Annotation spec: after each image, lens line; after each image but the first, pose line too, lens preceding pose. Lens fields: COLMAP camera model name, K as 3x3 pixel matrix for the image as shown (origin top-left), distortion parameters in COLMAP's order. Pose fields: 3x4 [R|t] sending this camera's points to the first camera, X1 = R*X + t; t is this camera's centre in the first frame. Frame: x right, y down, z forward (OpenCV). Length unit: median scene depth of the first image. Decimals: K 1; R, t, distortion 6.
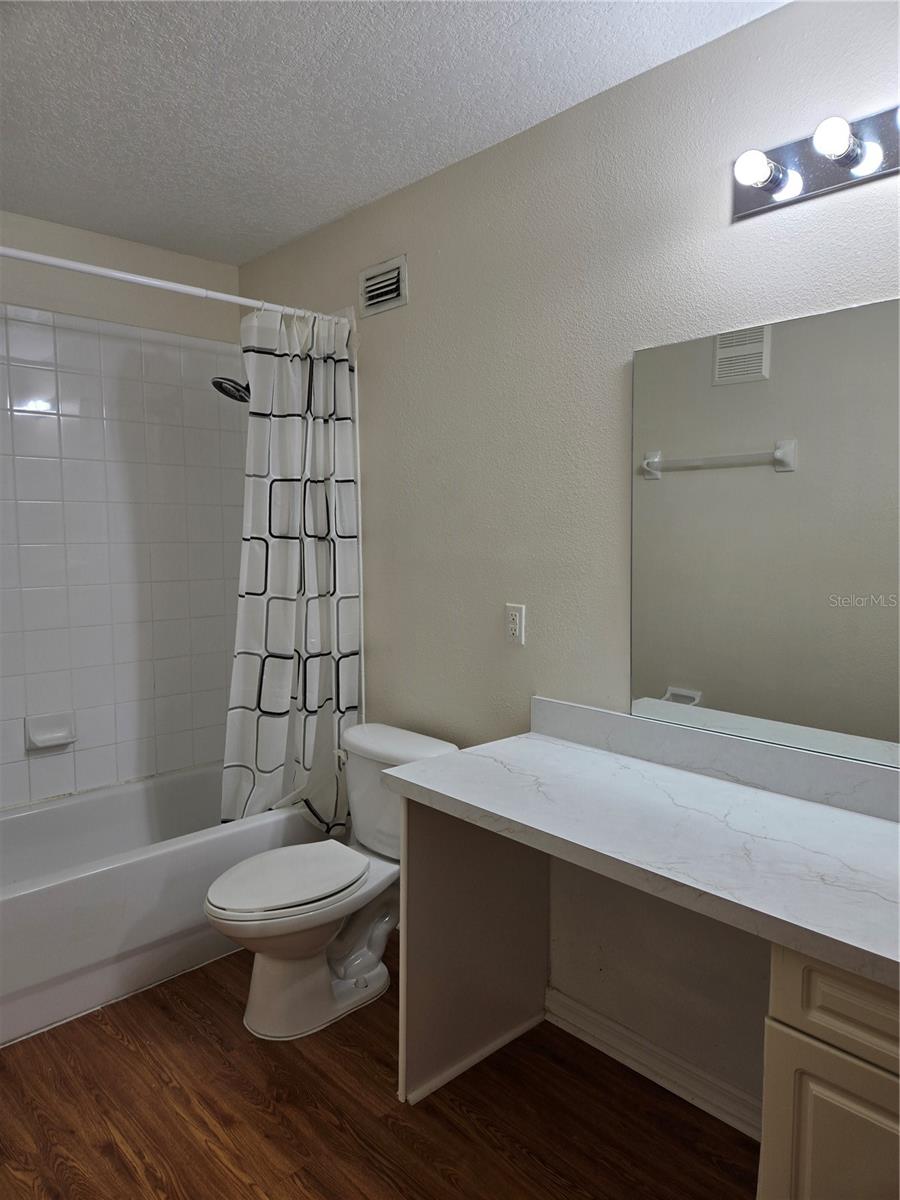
lens RADIAL K [[809.5, 0, 451.6], [0, 809.5, 599.0], [0, 0, 1]] dist [-0.000421, -0.001663]
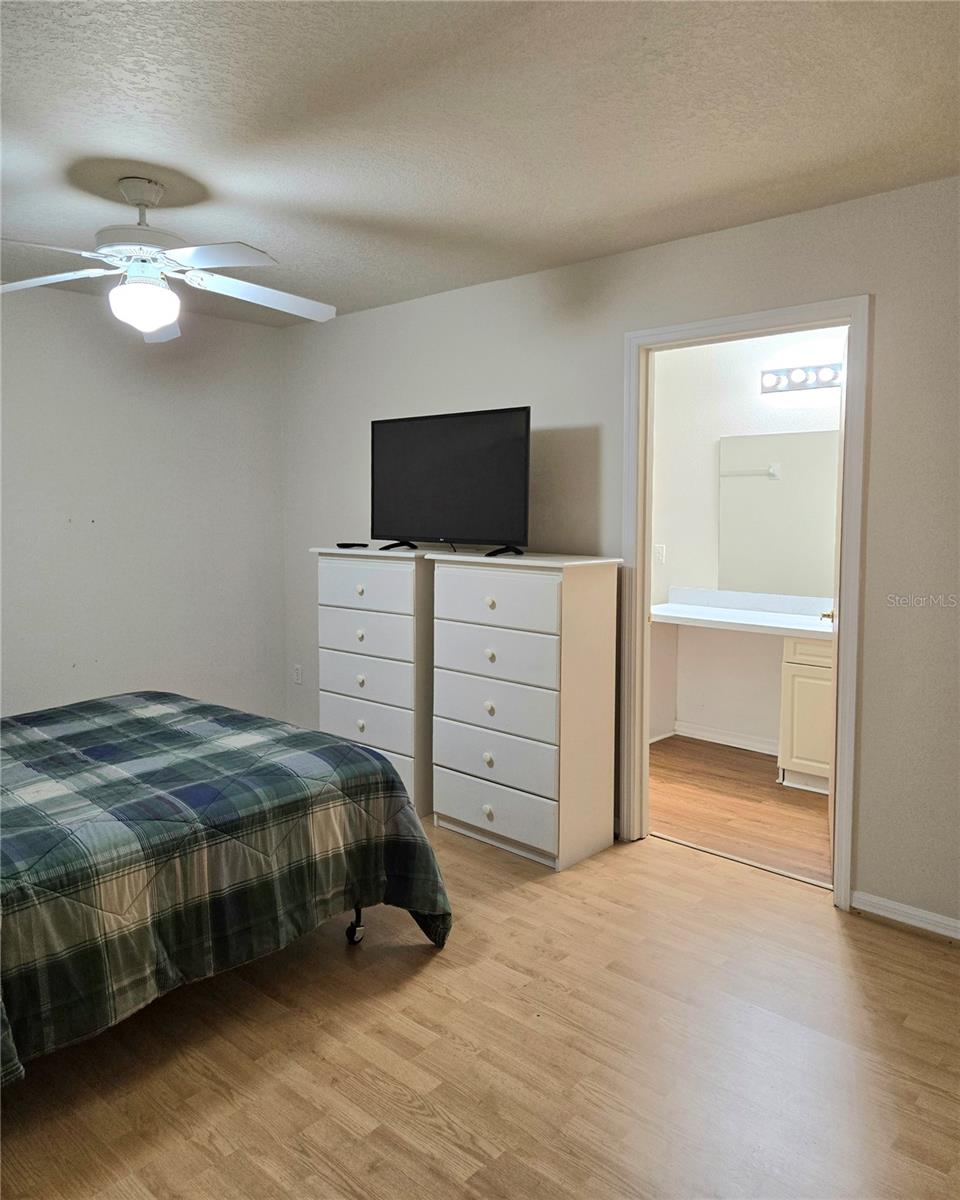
lens RADIAL K [[854.7, 0, 478.5], [0, 854.7, 597.3], [0, 0, 1]] dist [-0.000123, 0.000141]
pose [[0.995811, -0.024638, 0.088058, -0.859907], [0.022283, 0.999370, 0.027628, 0.099186], [-0.088683, -0.025550, 0.995732, -1.762728]]
